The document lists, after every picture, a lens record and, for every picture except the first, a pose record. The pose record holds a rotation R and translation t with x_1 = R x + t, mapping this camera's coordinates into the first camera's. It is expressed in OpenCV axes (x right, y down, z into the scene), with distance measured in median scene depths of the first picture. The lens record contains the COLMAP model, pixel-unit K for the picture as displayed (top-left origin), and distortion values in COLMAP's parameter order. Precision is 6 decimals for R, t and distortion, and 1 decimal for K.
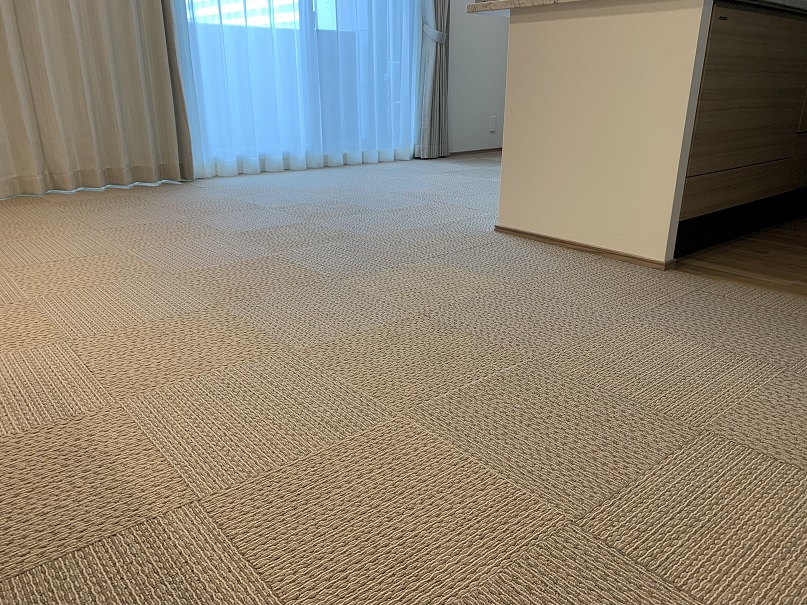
lens RADIAL K [[629.5, 0, 403.5], [0, 629.5, 303.3], [0, 0, 1]] dist [0.012007, 0.004160]
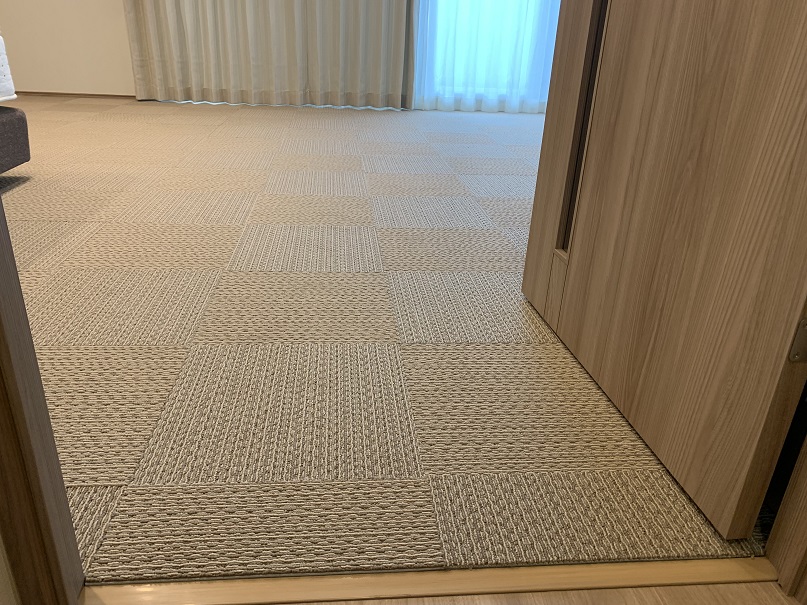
lens RADIAL K [[629.5, 0, 404.6], [0, 629.5, 302.0], [0, 0, 1]] dist [0.012007, 0.004160]
pose [[0.817868, 0.279003, -0.503238, 0.376775], [-0.231831, 0.960232, 0.155593, -0.028092], [0.526636, -0.010589, 0.850025, -0.035536]]
